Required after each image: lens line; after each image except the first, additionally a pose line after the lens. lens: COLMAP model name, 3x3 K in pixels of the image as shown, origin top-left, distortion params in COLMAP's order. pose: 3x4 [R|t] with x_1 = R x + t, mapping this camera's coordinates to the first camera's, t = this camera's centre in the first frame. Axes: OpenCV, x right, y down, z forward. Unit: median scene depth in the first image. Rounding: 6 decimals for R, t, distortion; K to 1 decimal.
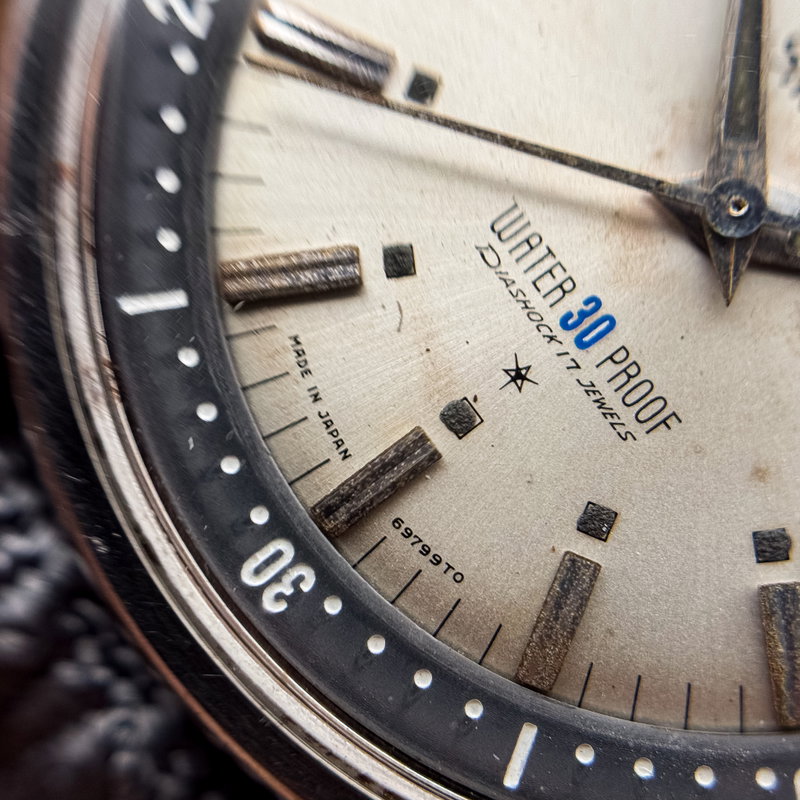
lens RADIAL K [[1837.8, 0, 410.1], [0, 1837.8, 422.4], [0, 0, 1]] dist [0.639760, 0.000000]
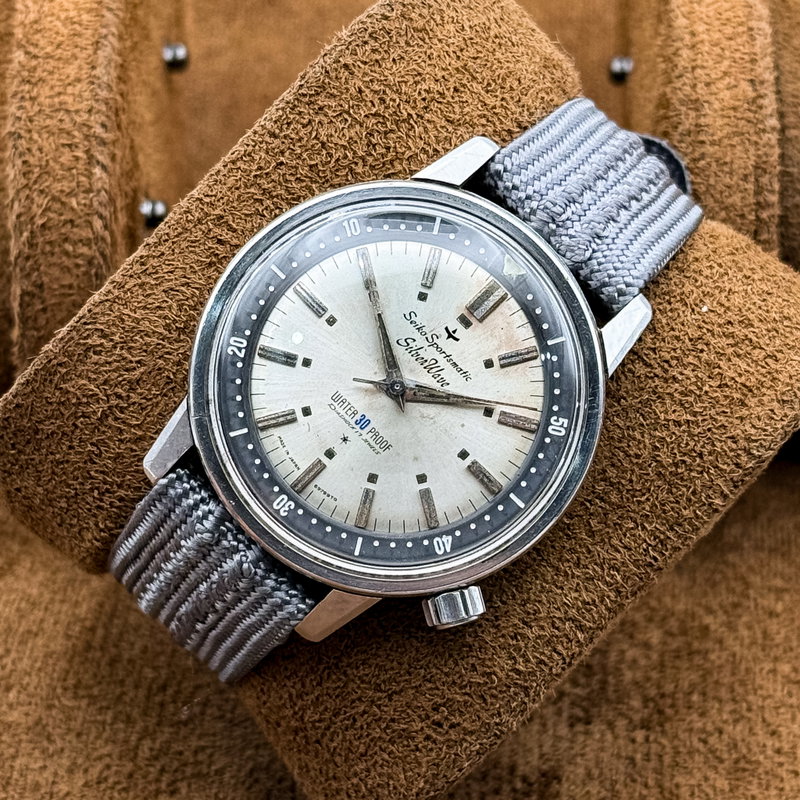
lens RADIAL K [[2644.5, 0, 388.0], [0, 2644.5, 422.6], [0, 0, 1]] dist [0.746390, 0.000000]
pose [[0.991781, -0.127944, 0.001265, 0.137297], [0.127942, 0.991780, 0.001582, -0.054648], [-0.001457, -0.001407, 0.999998, -3.982550]]
